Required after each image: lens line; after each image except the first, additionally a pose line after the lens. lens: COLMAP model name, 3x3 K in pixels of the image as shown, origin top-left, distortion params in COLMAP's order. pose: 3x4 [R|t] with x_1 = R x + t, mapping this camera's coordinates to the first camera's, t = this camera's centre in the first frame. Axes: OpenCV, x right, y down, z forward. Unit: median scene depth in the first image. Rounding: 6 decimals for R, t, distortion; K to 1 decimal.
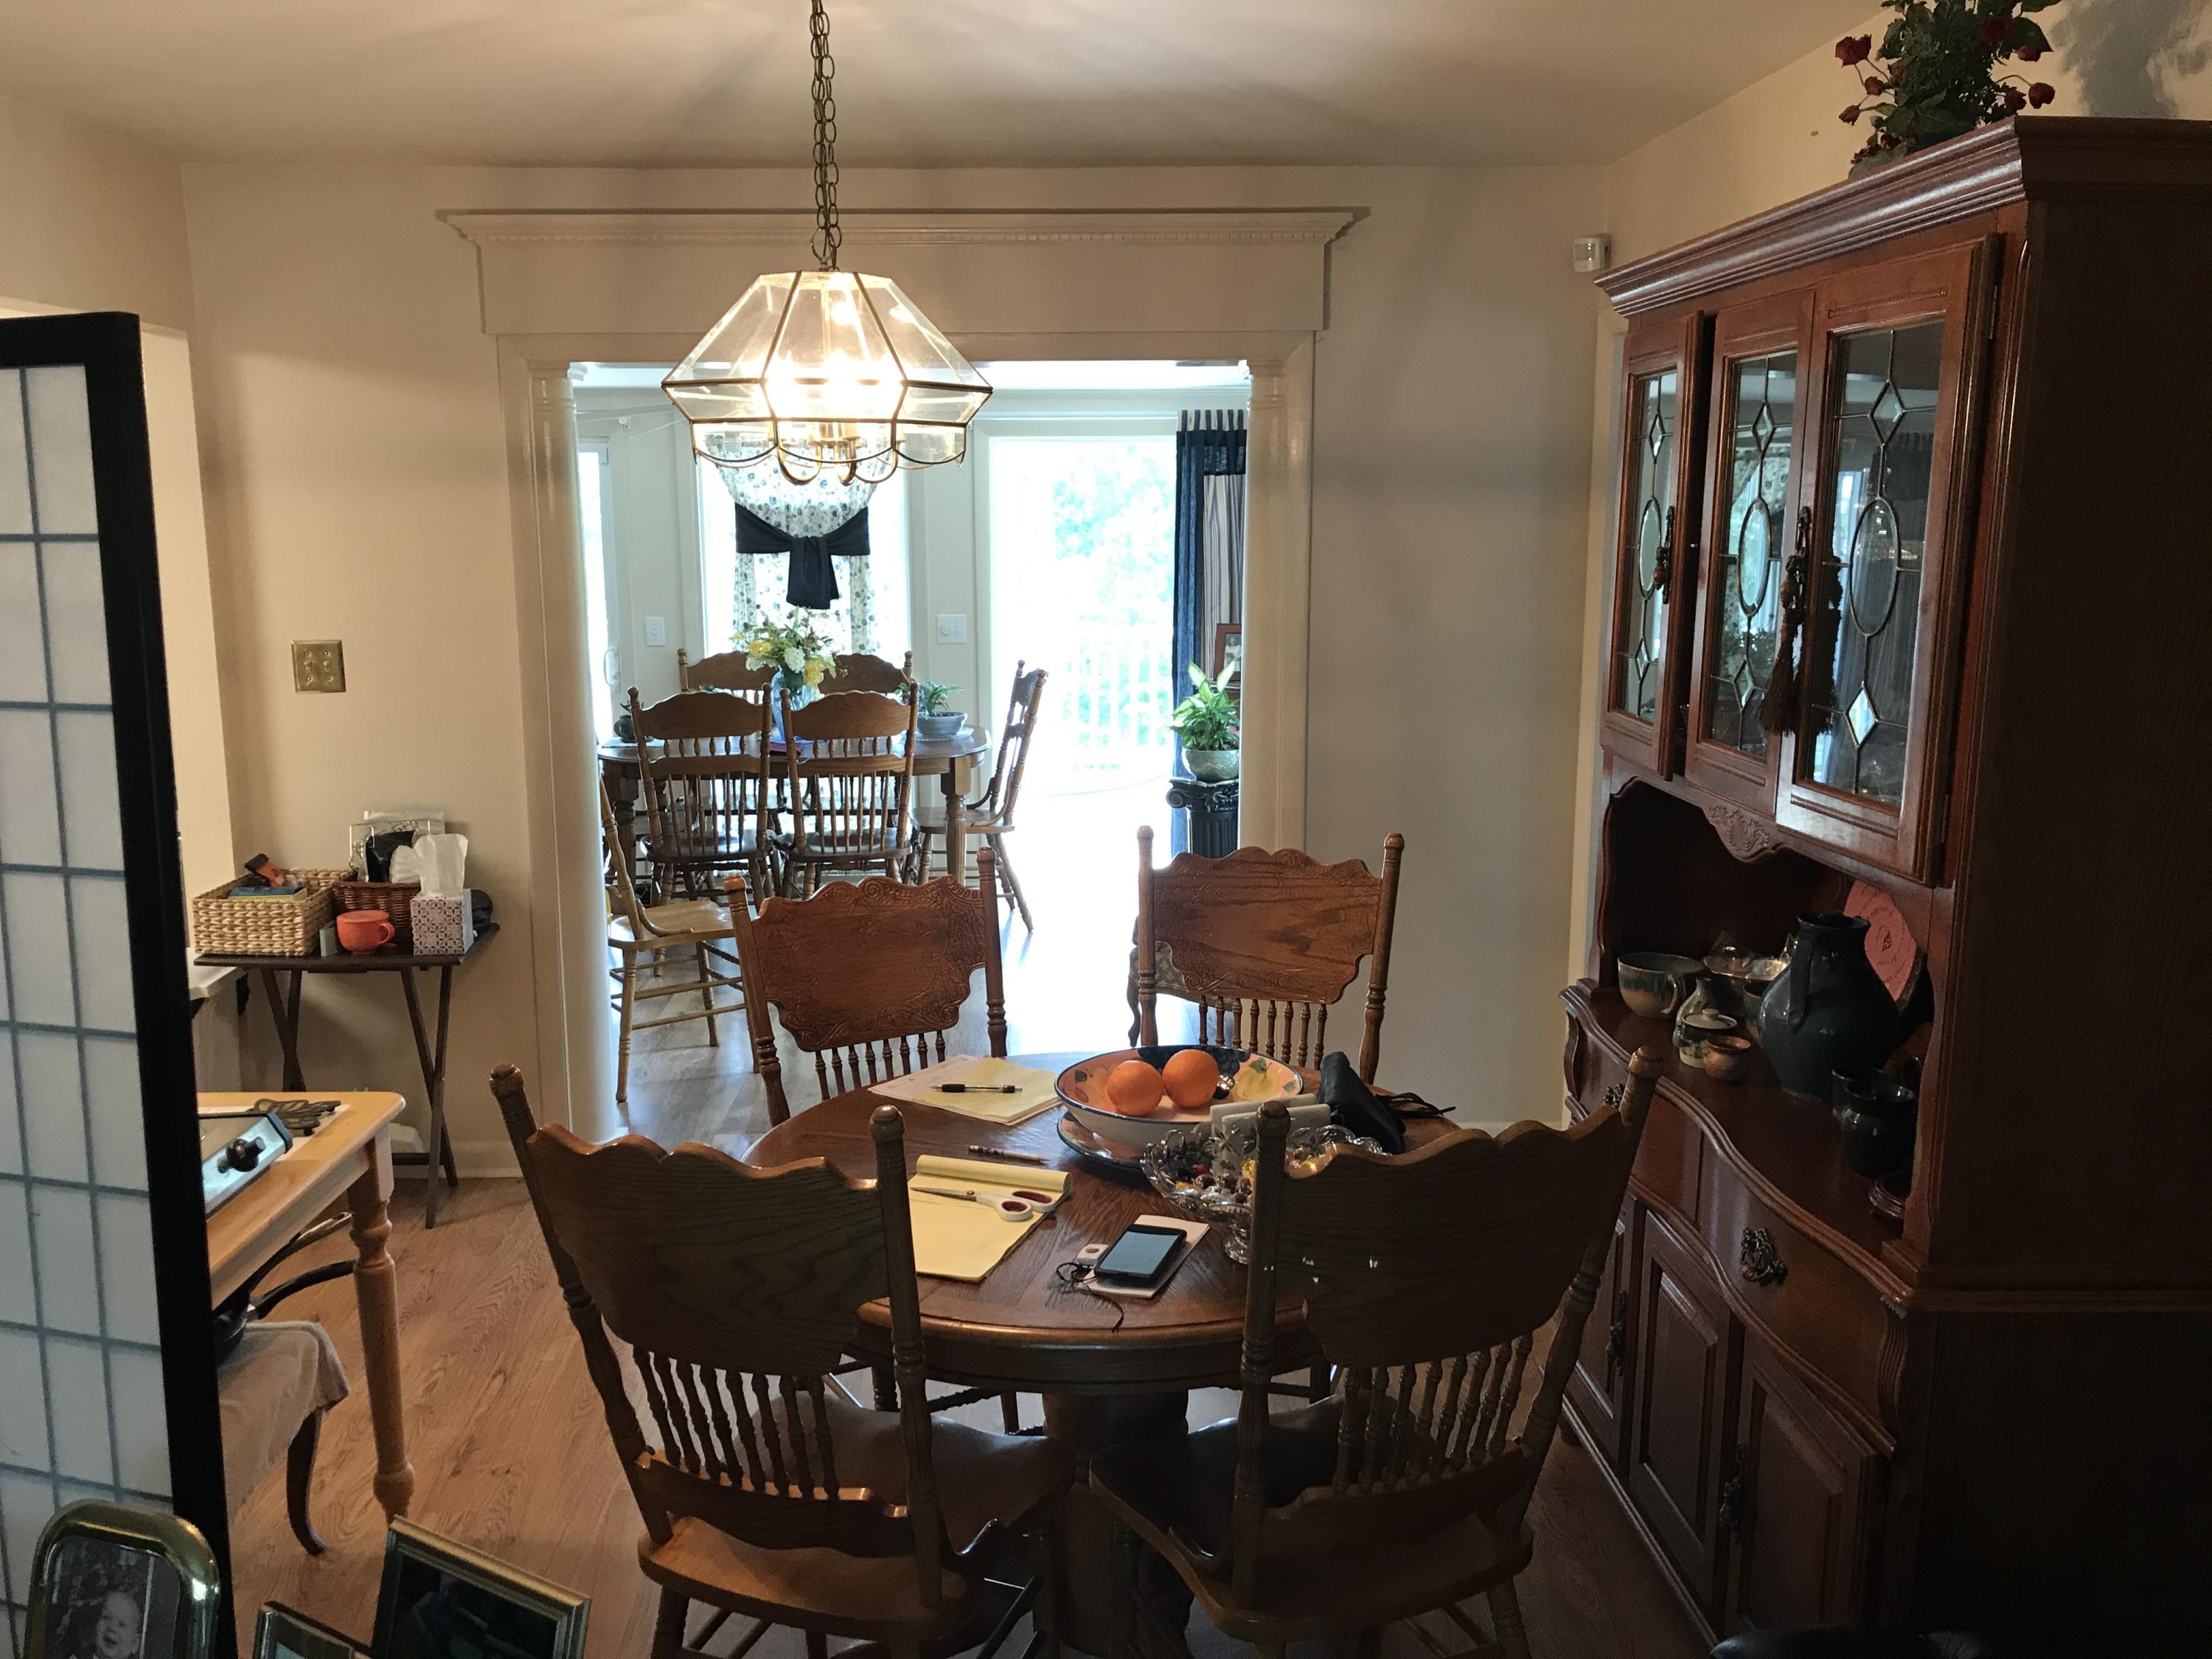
lens RADIAL K [[1829.5, 0, 1113.9], [0, 1829.5, 849.1], [0, 0, 1]] dist [0.121201, -0.000216]
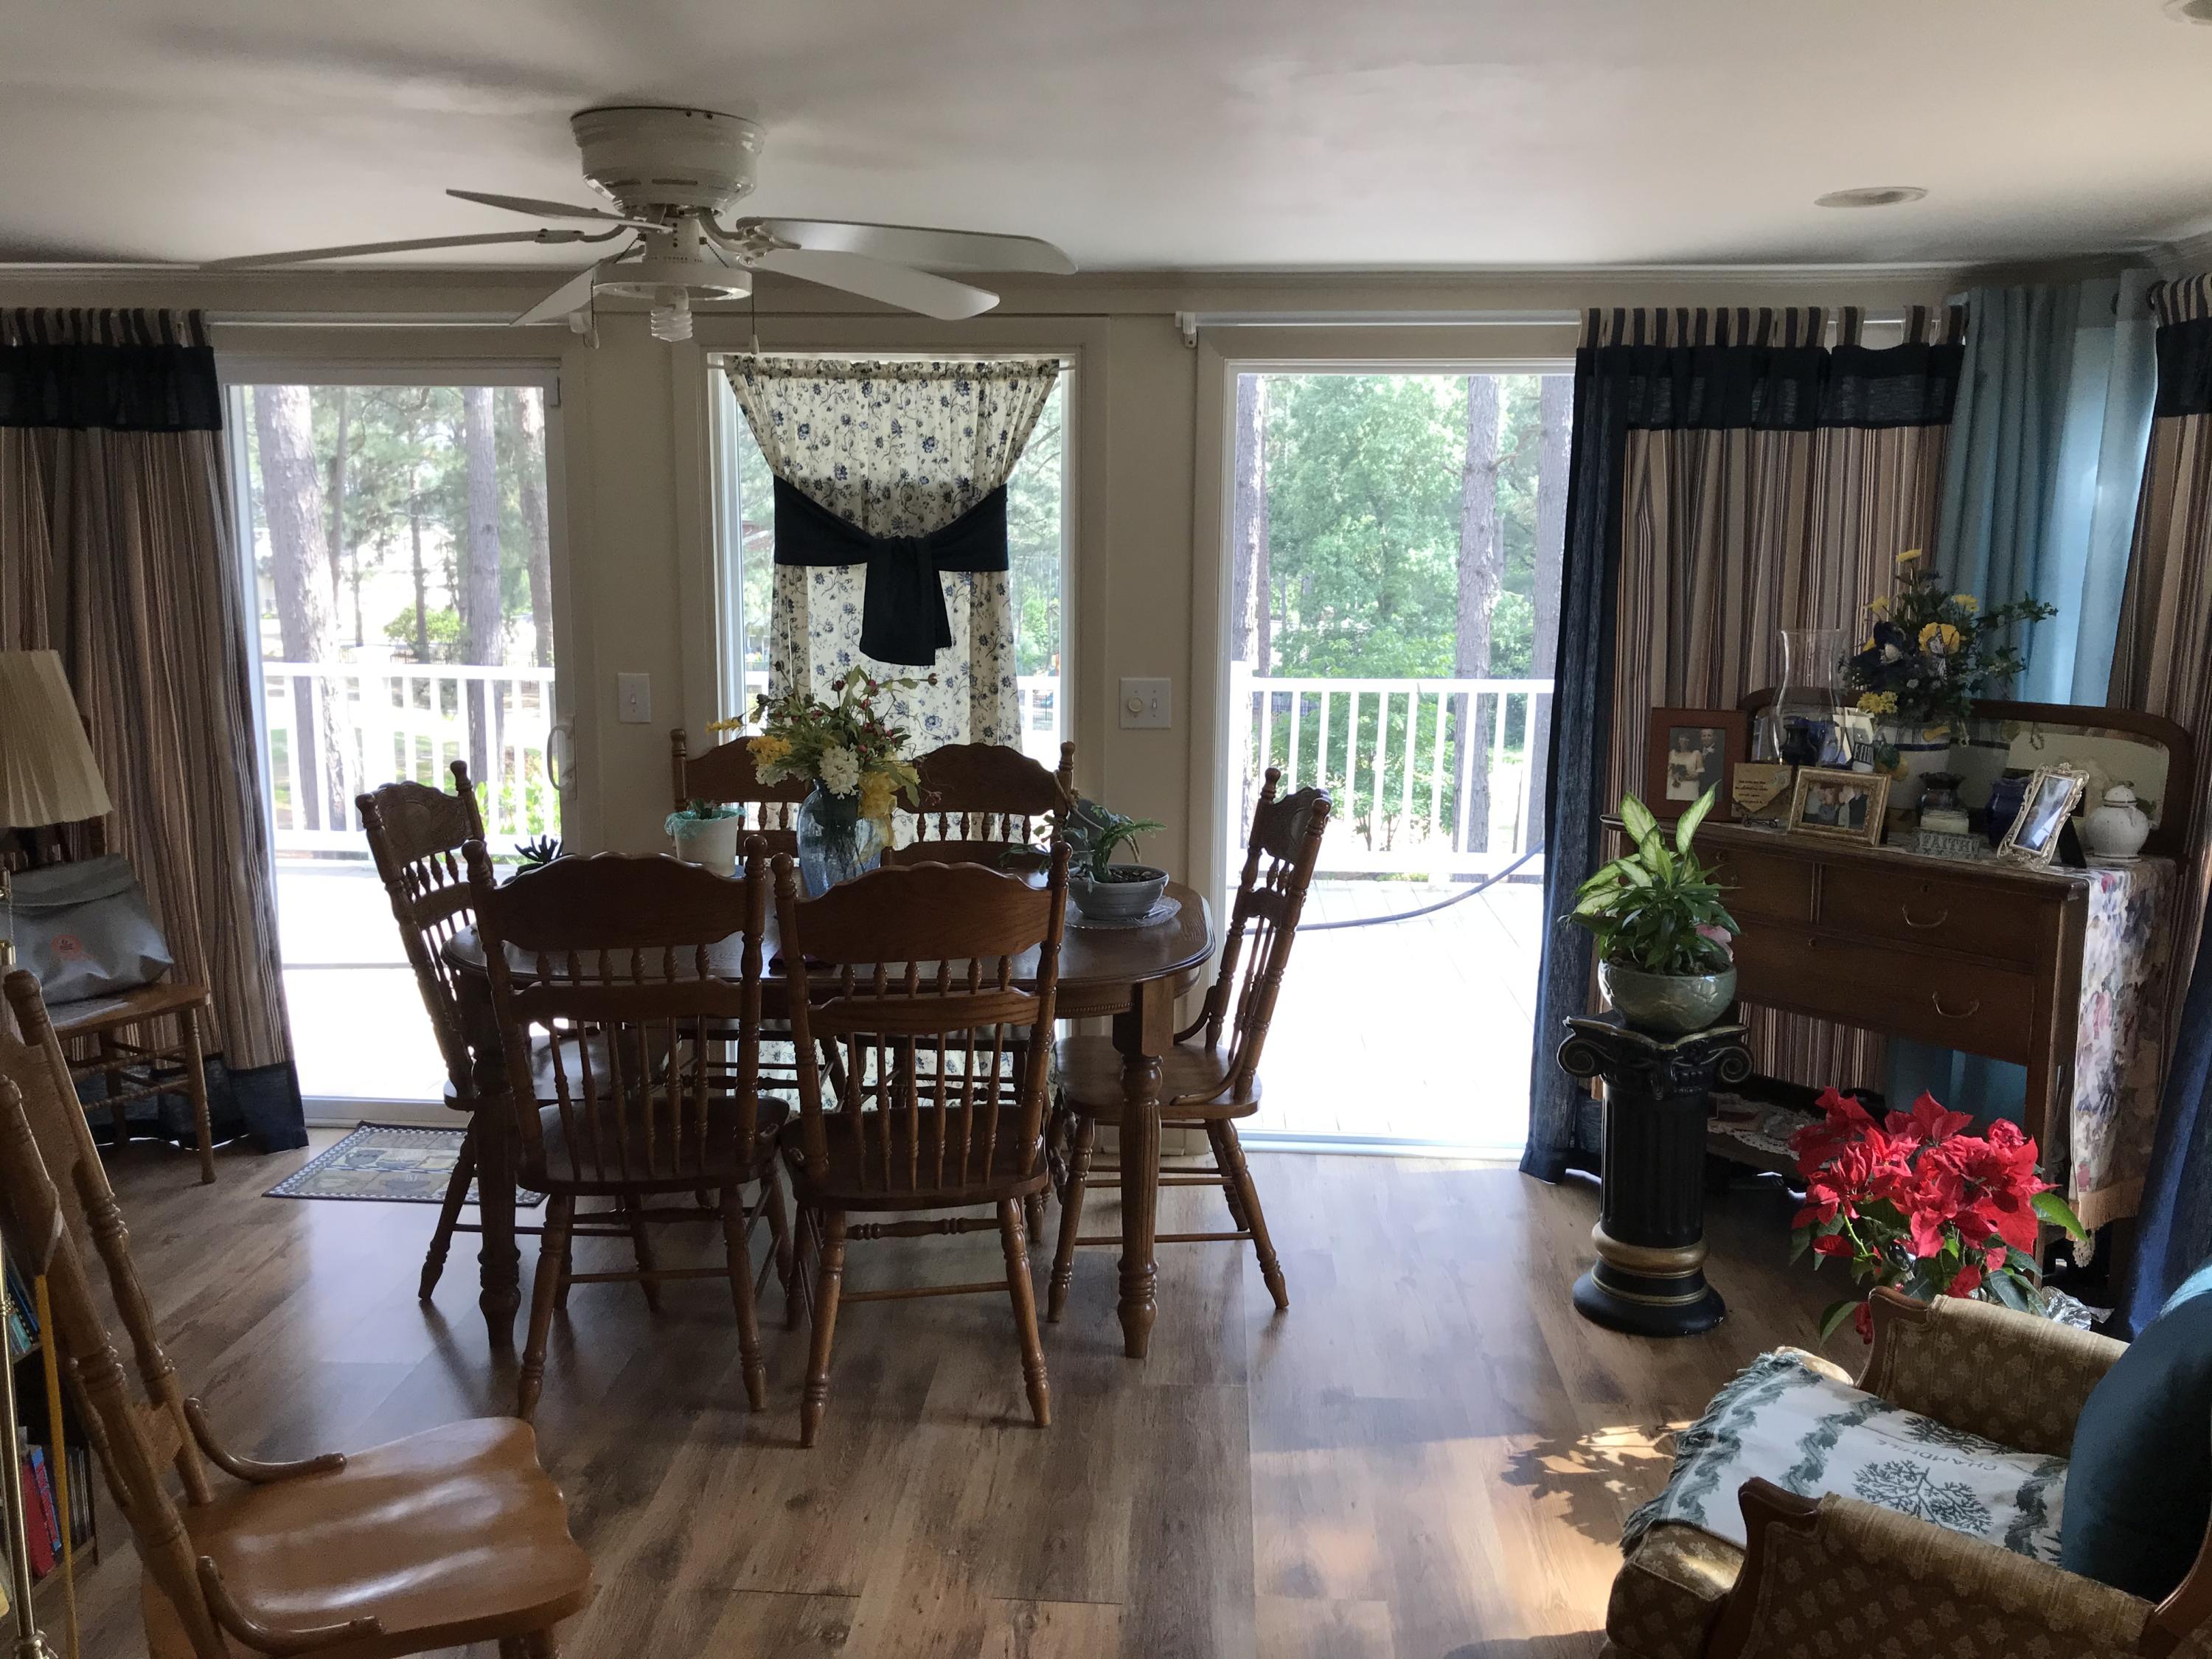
lens RADIAL K [[1829.5, 0, 1092.8], [0, 1829.5, 822.0], [0, 0, 1]] dist [0.121201, -0.000216]
pose [[0.993140, 0.031321, -0.112659, -0.040974], [-0.034044, 0.999171, -0.022324, -0.071674], [0.111867, 0.026006, 0.993383, 0.448697]]
